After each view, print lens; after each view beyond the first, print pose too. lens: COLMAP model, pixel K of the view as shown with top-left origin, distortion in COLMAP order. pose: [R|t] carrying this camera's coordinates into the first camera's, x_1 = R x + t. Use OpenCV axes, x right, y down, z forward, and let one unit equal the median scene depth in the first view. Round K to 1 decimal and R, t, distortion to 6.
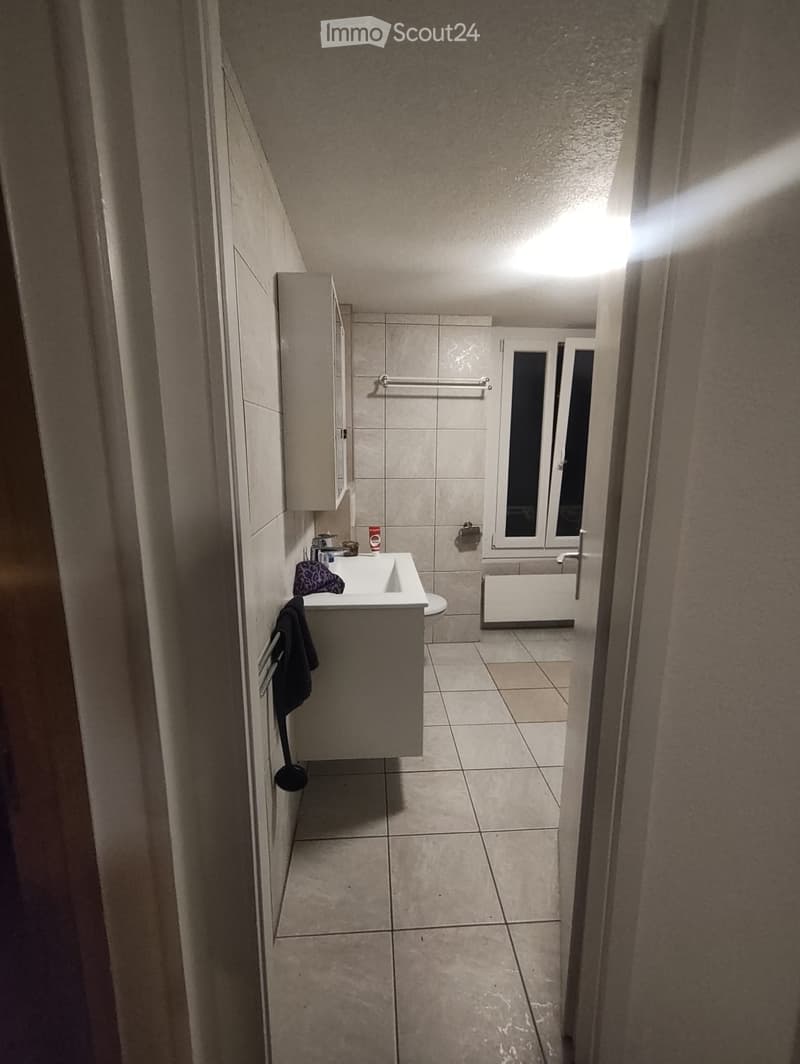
lens RADIAL K [[455.3, 0, 400.0], [0, 455.3, 532.0], [0, 0, 1]] dist [0.000241, -0.000034]
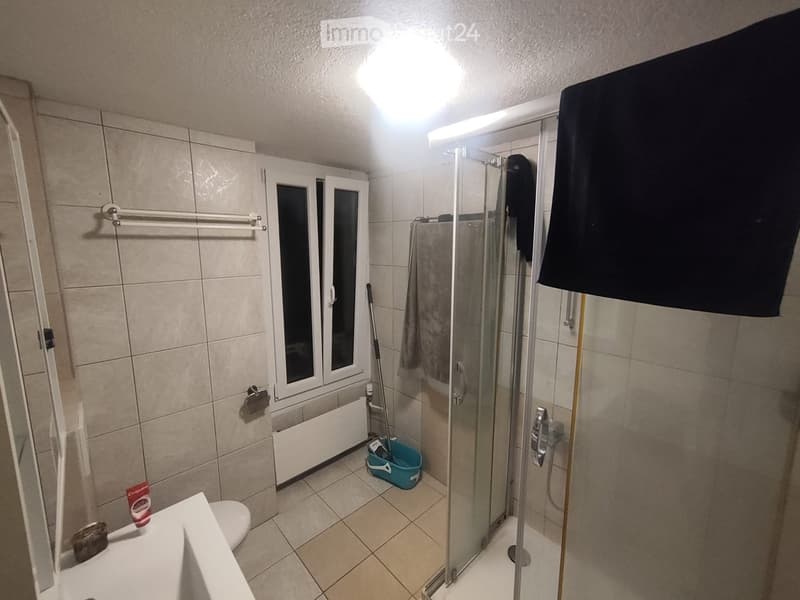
lens RADIAL K [[324.1, 0, 328.1], [0, 324.1, 301.0], [0, 0, 1]] dist [0.011788, -0.000048]
pose [[0.833407, -0.107327, 0.542138, -0.043520], [0.089962, 0.994224, 0.058531, -0.202505], [-0.545288, -0.000008, 0.838249, 0.420429]]
